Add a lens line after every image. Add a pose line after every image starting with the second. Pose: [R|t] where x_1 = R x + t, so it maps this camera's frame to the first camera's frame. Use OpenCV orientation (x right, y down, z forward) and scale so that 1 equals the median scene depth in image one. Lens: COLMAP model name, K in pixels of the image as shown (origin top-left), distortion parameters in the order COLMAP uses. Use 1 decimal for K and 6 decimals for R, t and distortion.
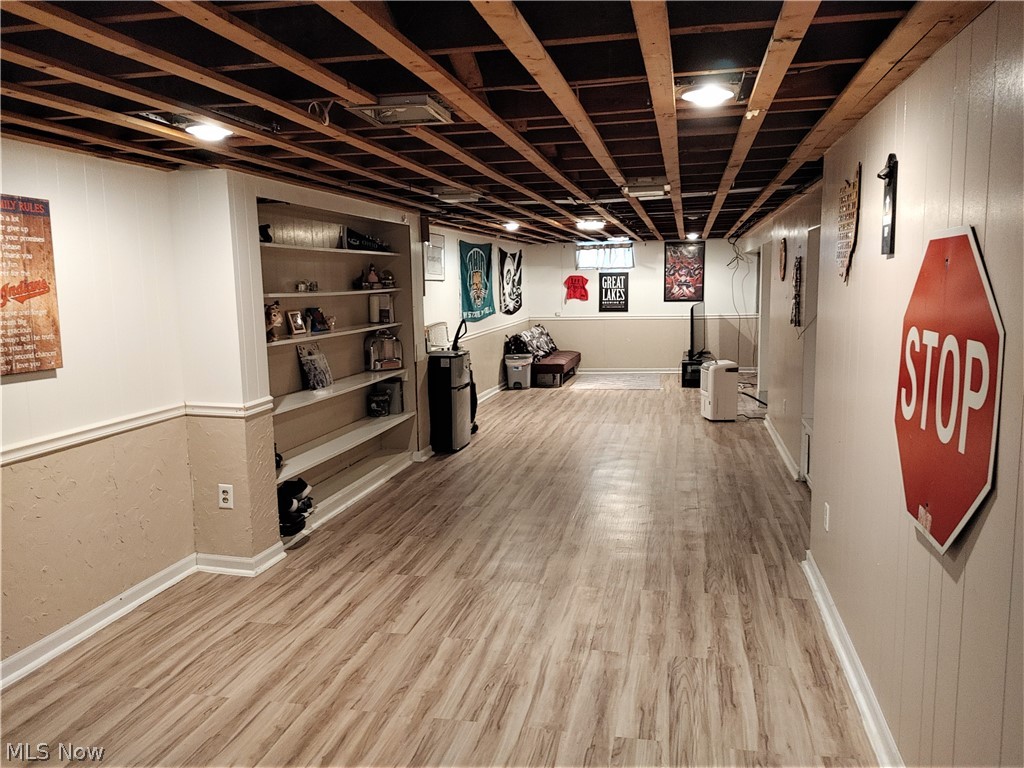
lens RADIAL K [[766.8, 0, 510.2], [0, 766.8, 386.3], [0, 0, 1]] dist [0.047862, -0.051324]
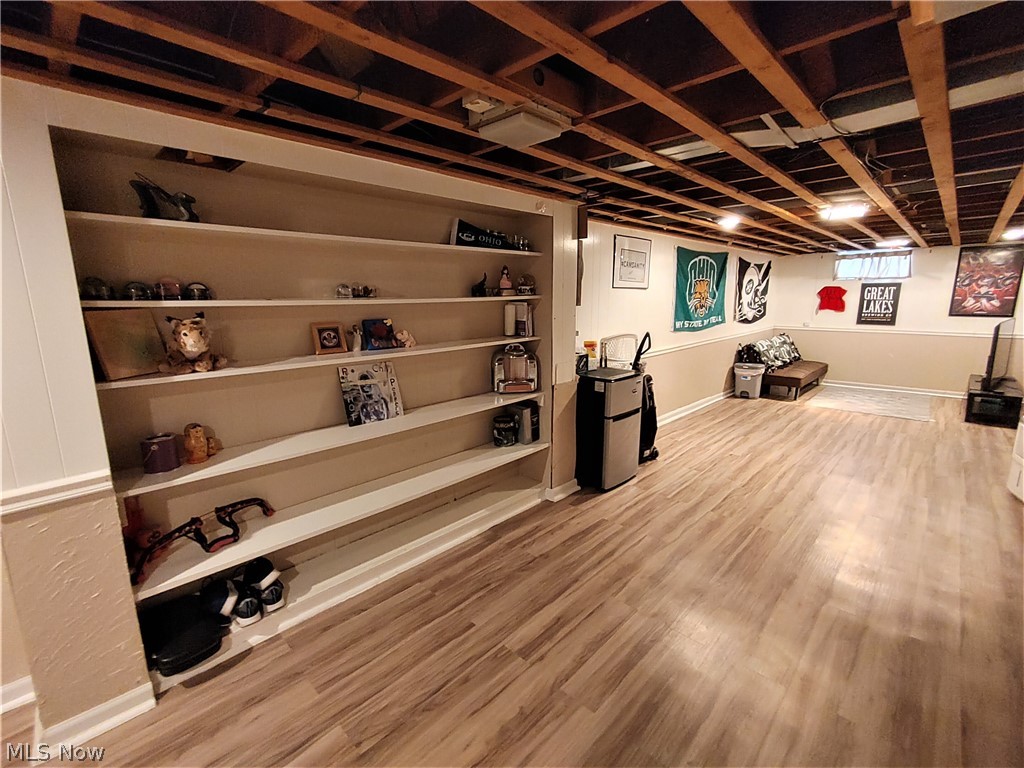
lens RADIAL K [[451.0, 0, 513.5], [0, 451.0, 380.7], [0, 0, 1]] dist [-0.002886, 0.002481]
pose [[0.852041, 0.108896, -0.512022, 0.065817], [-0.079053, 0.993673, 0.079784, -0.053260], [0.517471, -0.027502, 0.855259, 0.413688]]
